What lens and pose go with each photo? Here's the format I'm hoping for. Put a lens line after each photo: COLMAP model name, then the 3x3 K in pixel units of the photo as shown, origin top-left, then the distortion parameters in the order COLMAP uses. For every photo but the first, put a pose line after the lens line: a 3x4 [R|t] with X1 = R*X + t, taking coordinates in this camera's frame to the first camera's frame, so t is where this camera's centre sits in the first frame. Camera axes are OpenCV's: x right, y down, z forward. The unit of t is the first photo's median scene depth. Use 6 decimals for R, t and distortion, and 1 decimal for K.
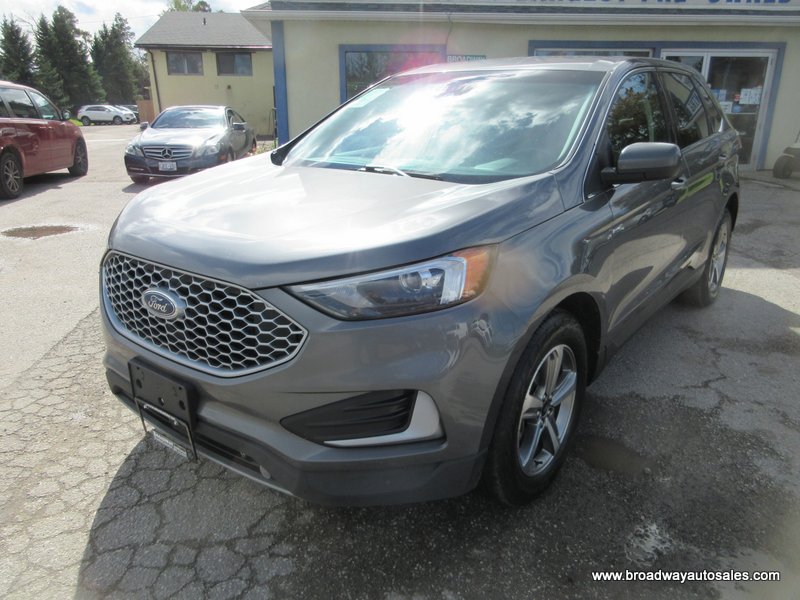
lens RADIAL K [[611.5, 0, 400.0], [0, 611.5, 300.0], [0, 0, 1]] dist [0.002852, -0.000352]
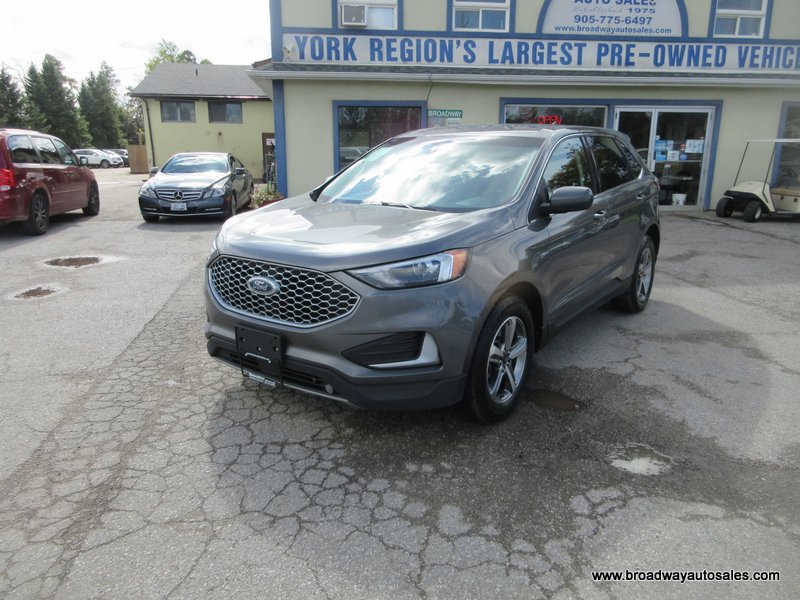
lens RADIAL K [[611.5, 0, 400.0], [0, 611.5, 300.0], [0, 0, 1]] dist [0.002852, -0.000352]
pose [[0.999430, -0.004772, 0.033424, -0.066721], [0.007006, 0.997727, -0.067026, 0.119351], [-0.033028, 0.067222, 0.997191, -0.467923]]
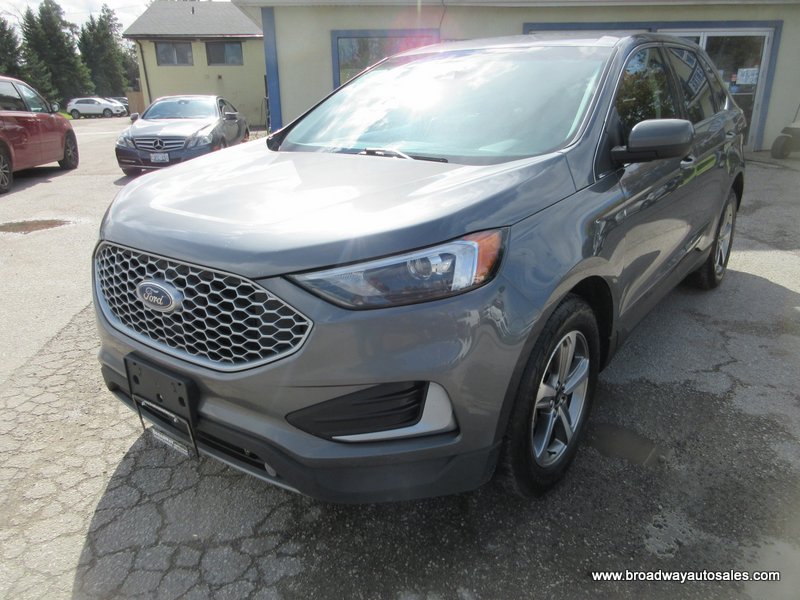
lens RADIAL K [[611.5, 0, 400.0], [0, 611.5, 300.0], [0, 0, 1]] dist [0.002852, -0.000352]
pose [[0.999796, -0.019177, 0.006378, -0.014332], [0.019061, 0.999660, 0.017803, 0.002024], [-0.006717, -0.017678, 0.999821, 0.034890]]
